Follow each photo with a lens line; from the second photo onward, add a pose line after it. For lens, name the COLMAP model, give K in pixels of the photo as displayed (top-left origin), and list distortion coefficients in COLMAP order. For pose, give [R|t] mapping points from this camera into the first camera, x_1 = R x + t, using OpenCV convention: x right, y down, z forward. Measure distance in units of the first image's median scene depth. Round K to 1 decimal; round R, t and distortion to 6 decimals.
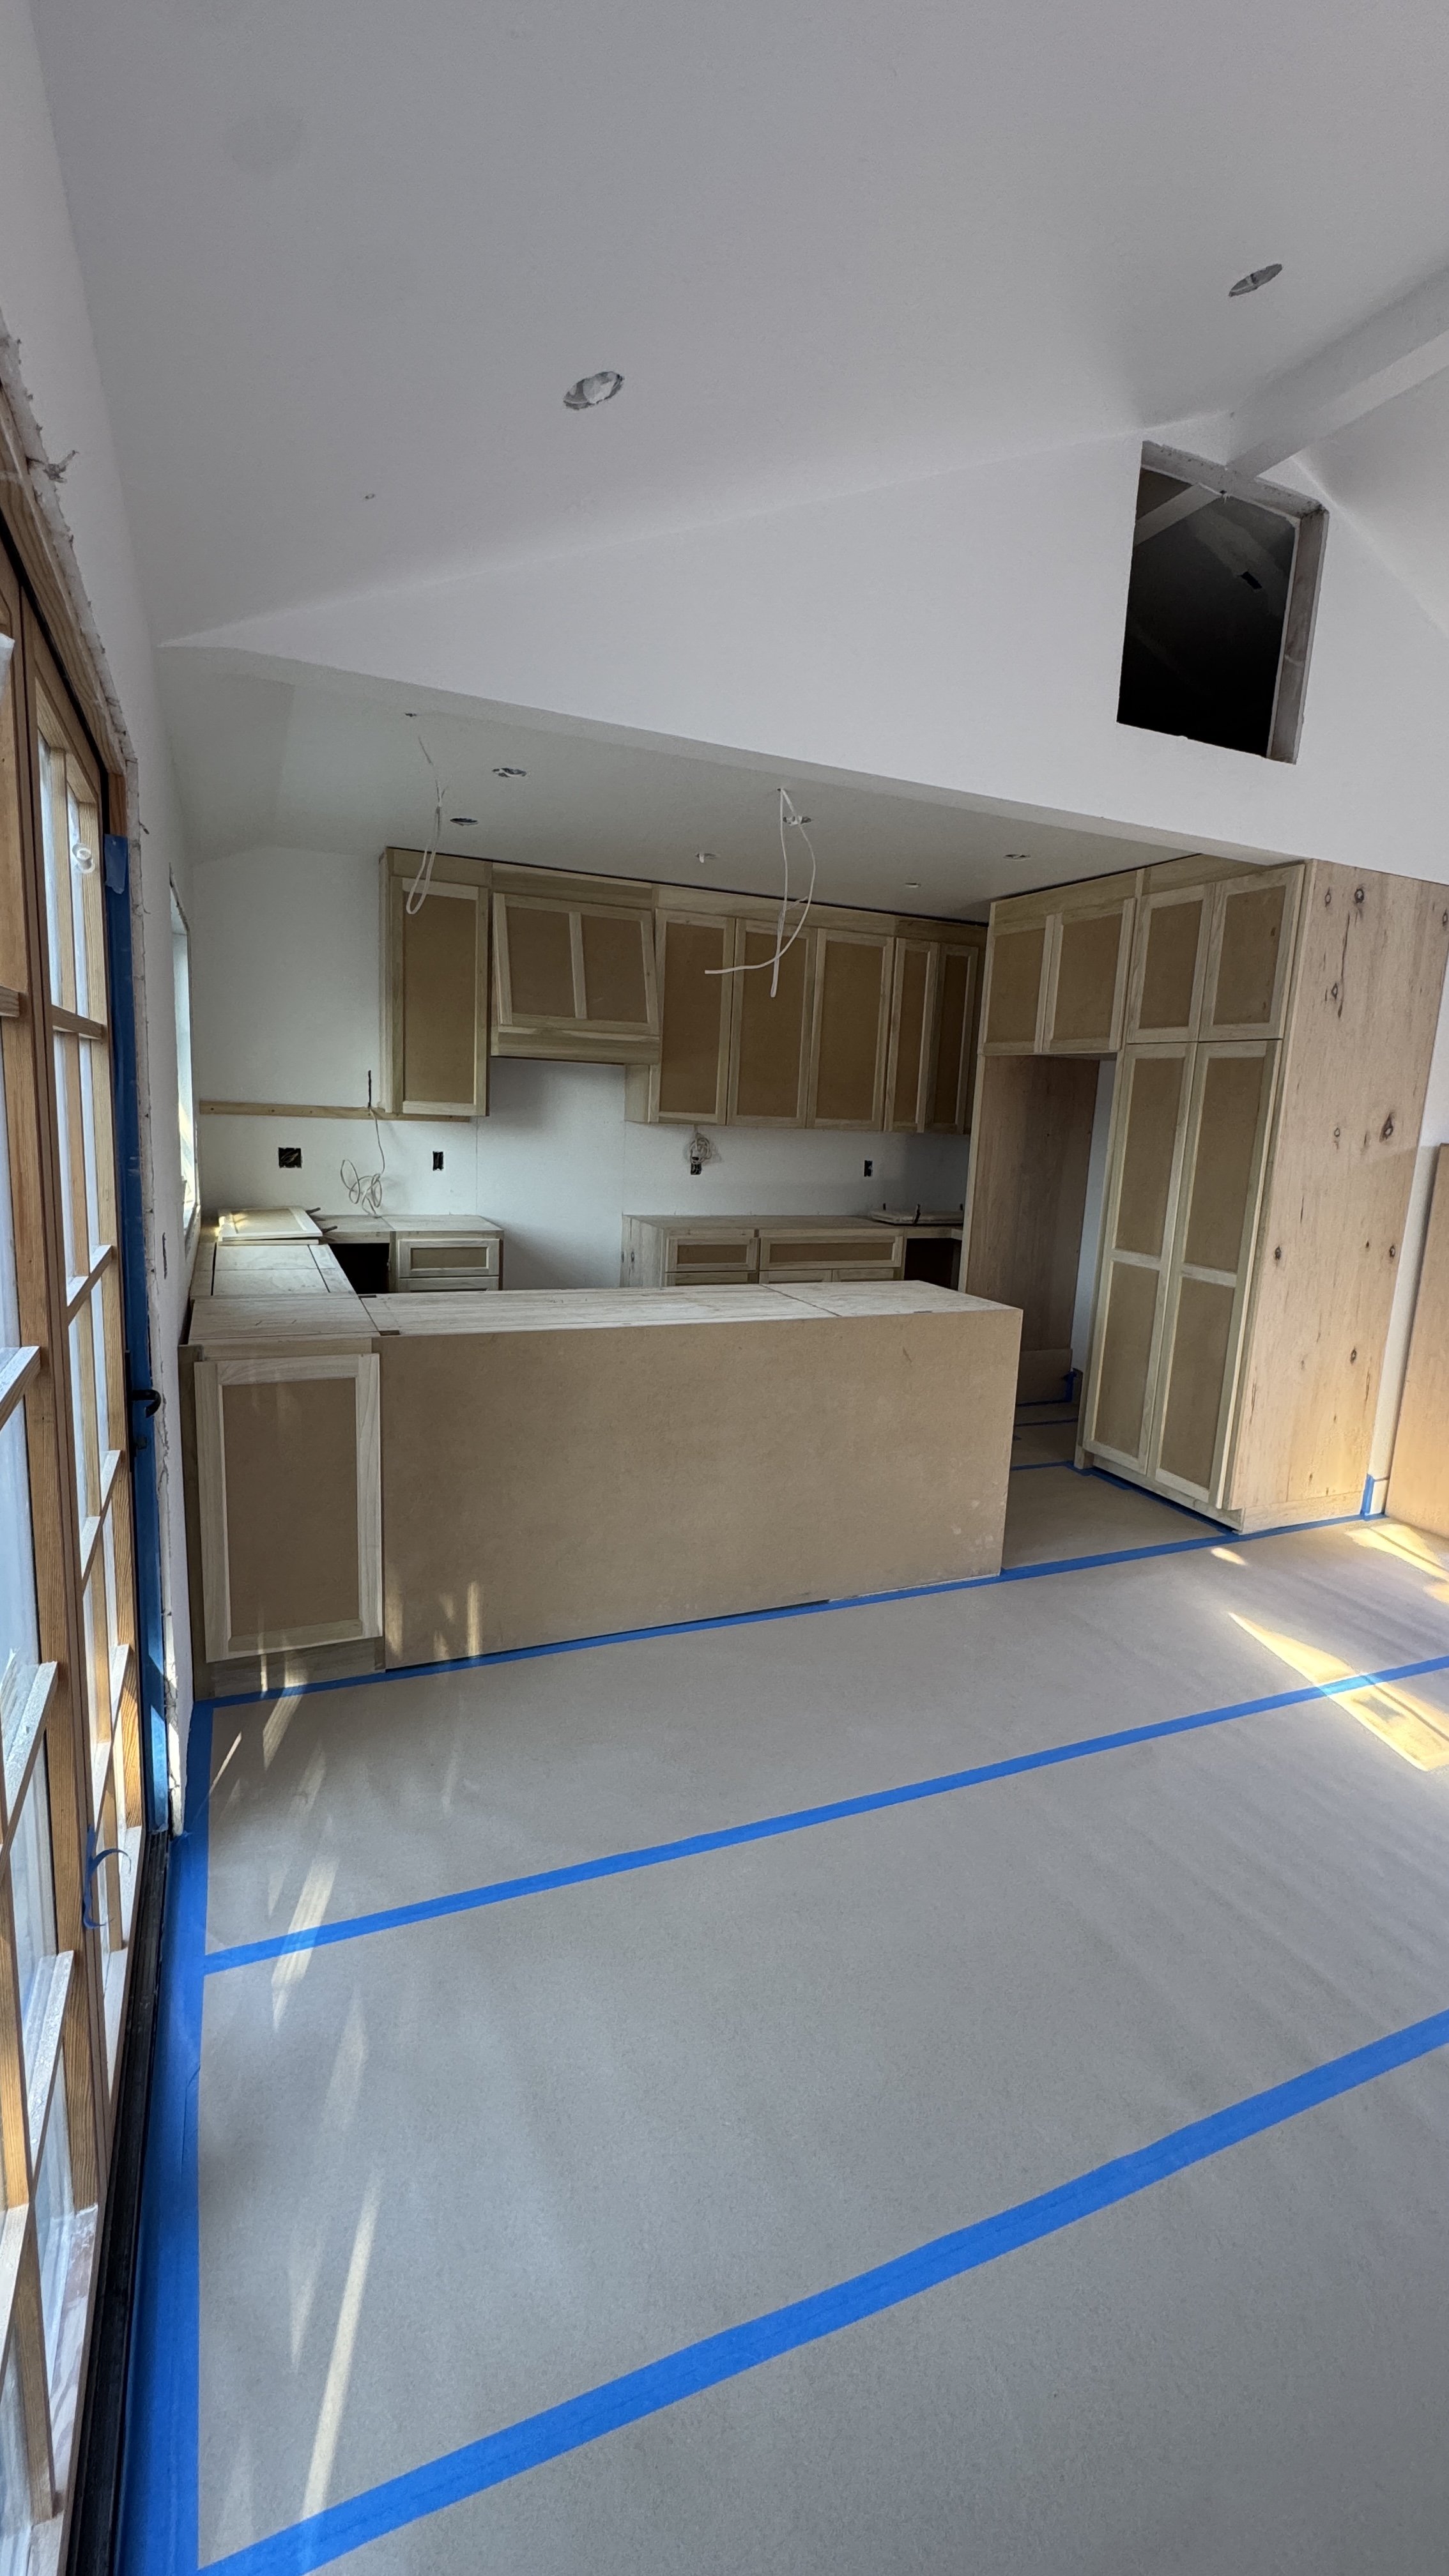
lens RADIAL K [[1055.9, 0, 717.0], [0, 1055.9, 1302.3], [0, 0, 1]] dist [0.001030, 0.000157]
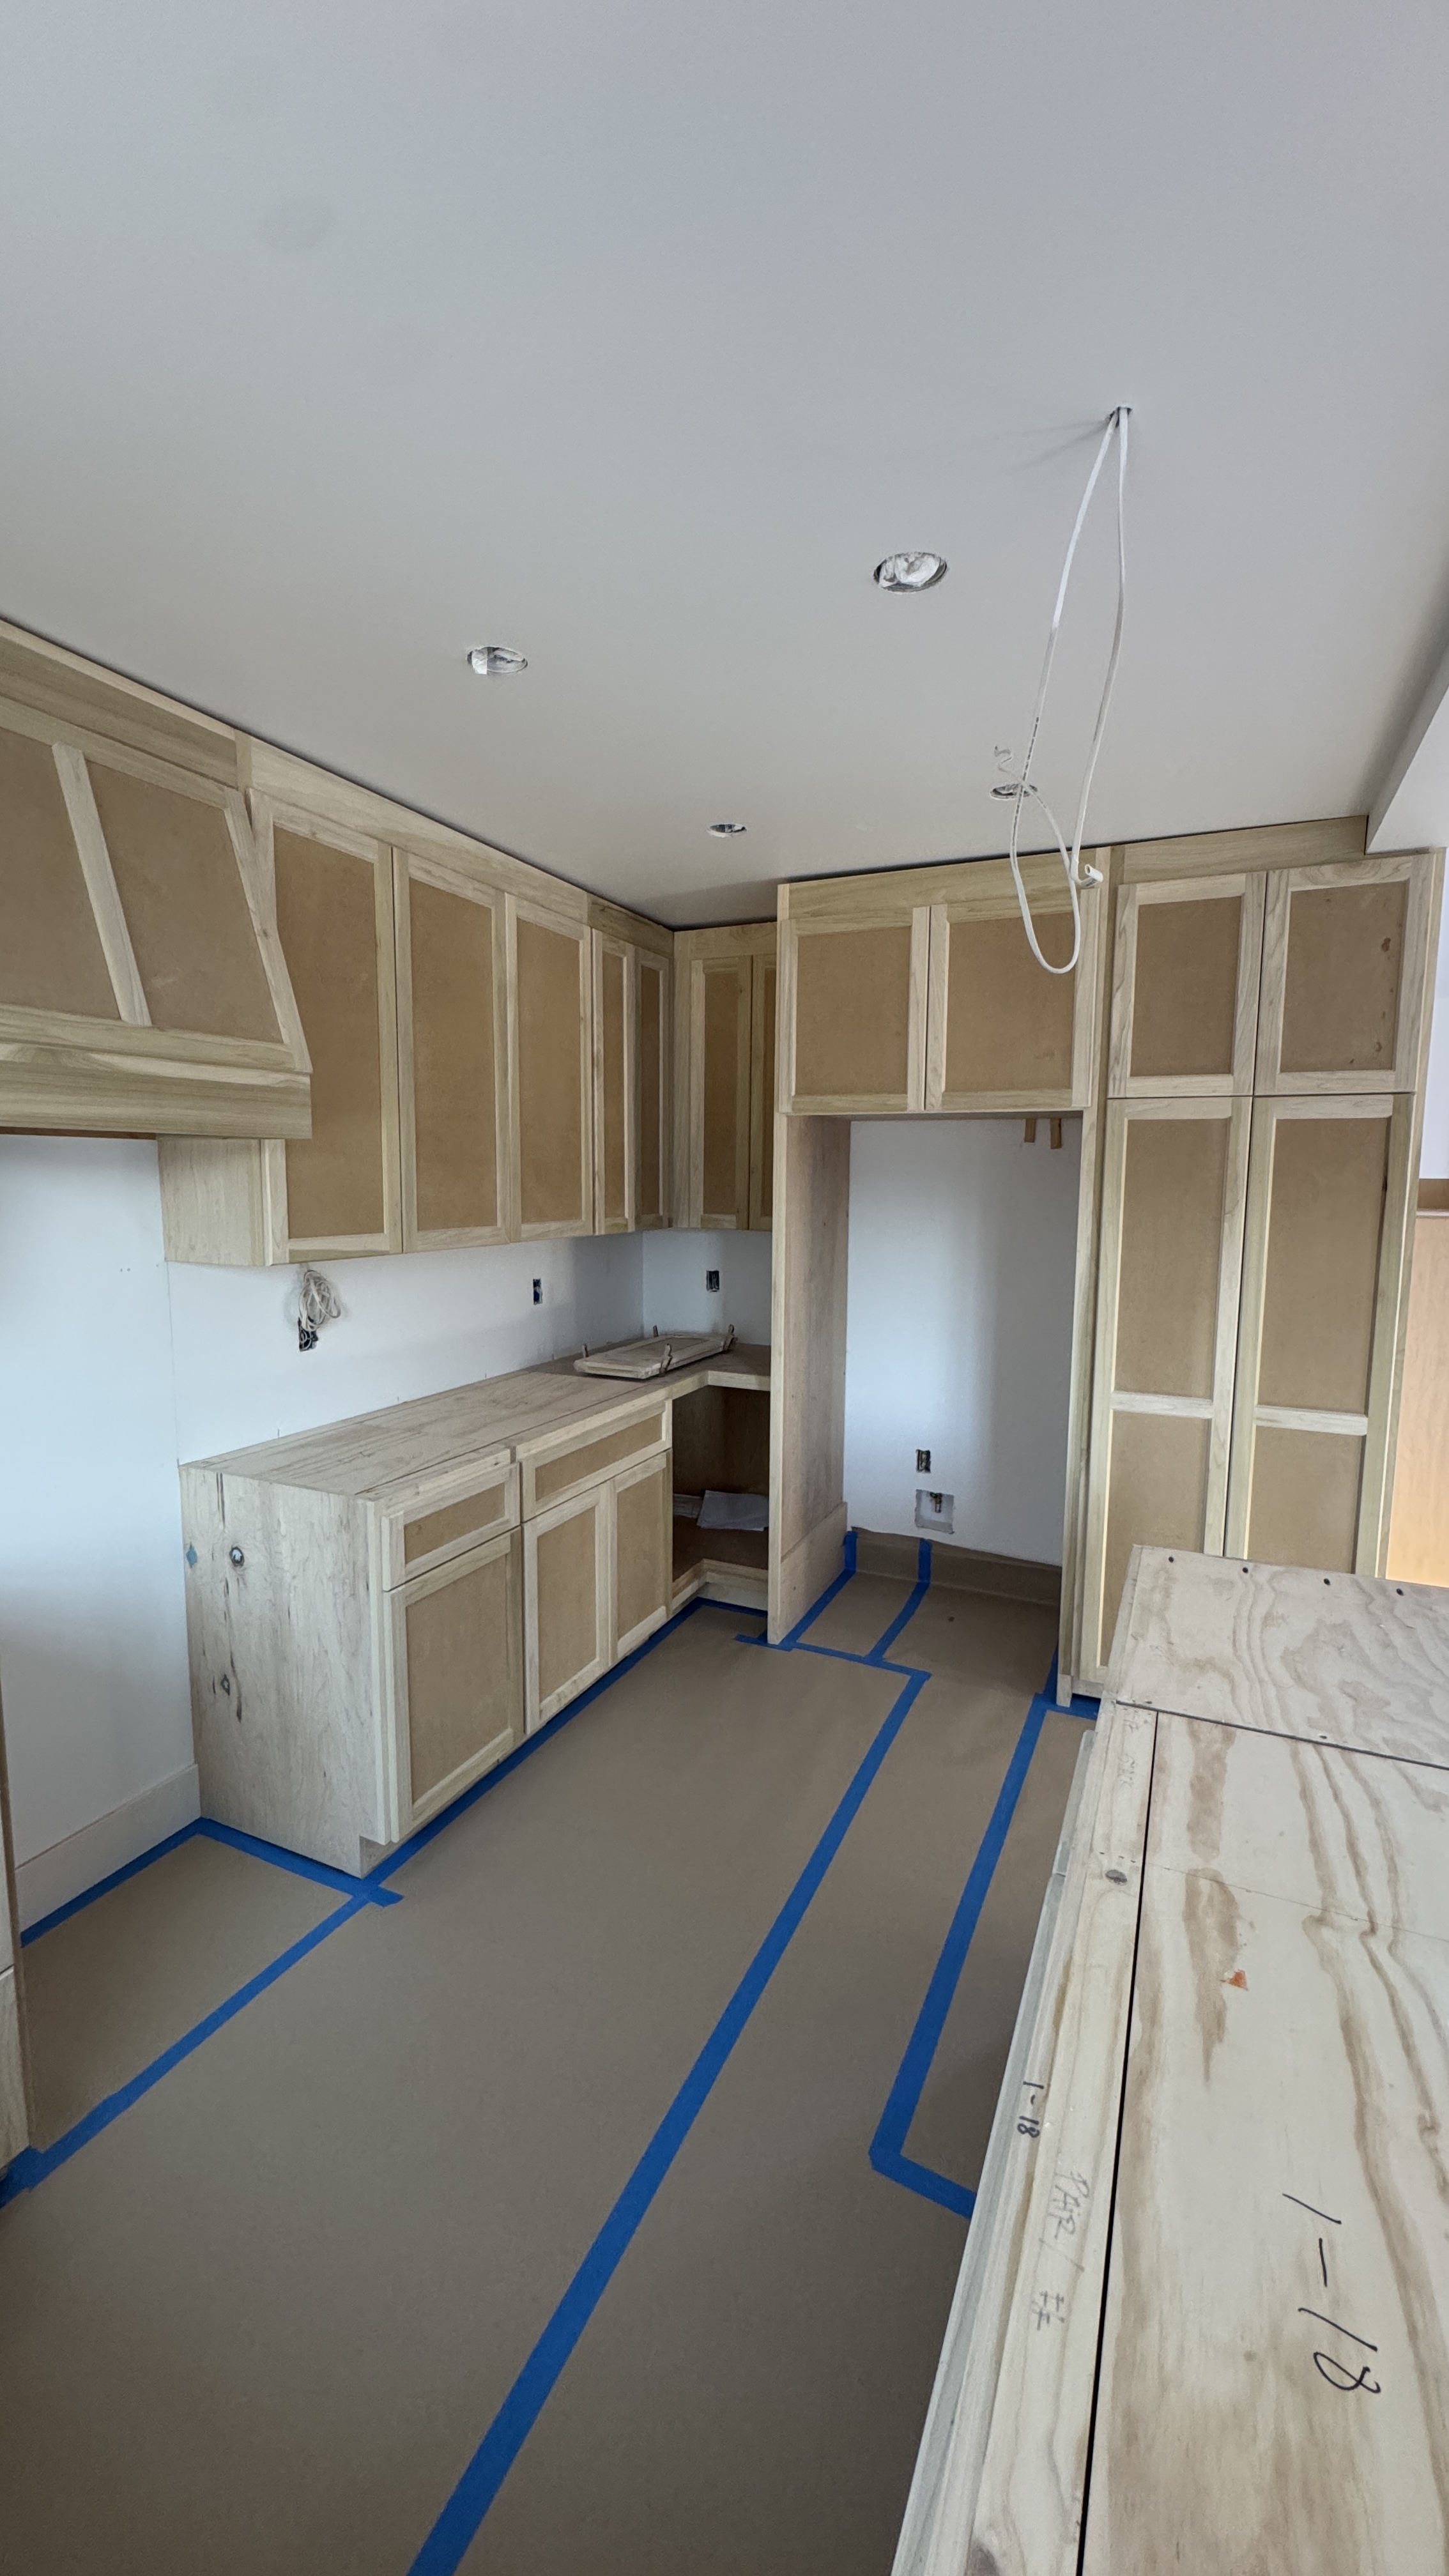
lens RADIAL K [[1022.3, 0, 724.5], [0, 1022.3, 1288.0], [0, 0, 1]] dist [-0.002318, -0.000115]
pose [[0.750120, -0.115397, 0.651155, -0.209648], [0.152601, 0.988288, -0.000651, -0.136293], [-0.643454, 0.099855, 0.758944, 0.568393]]
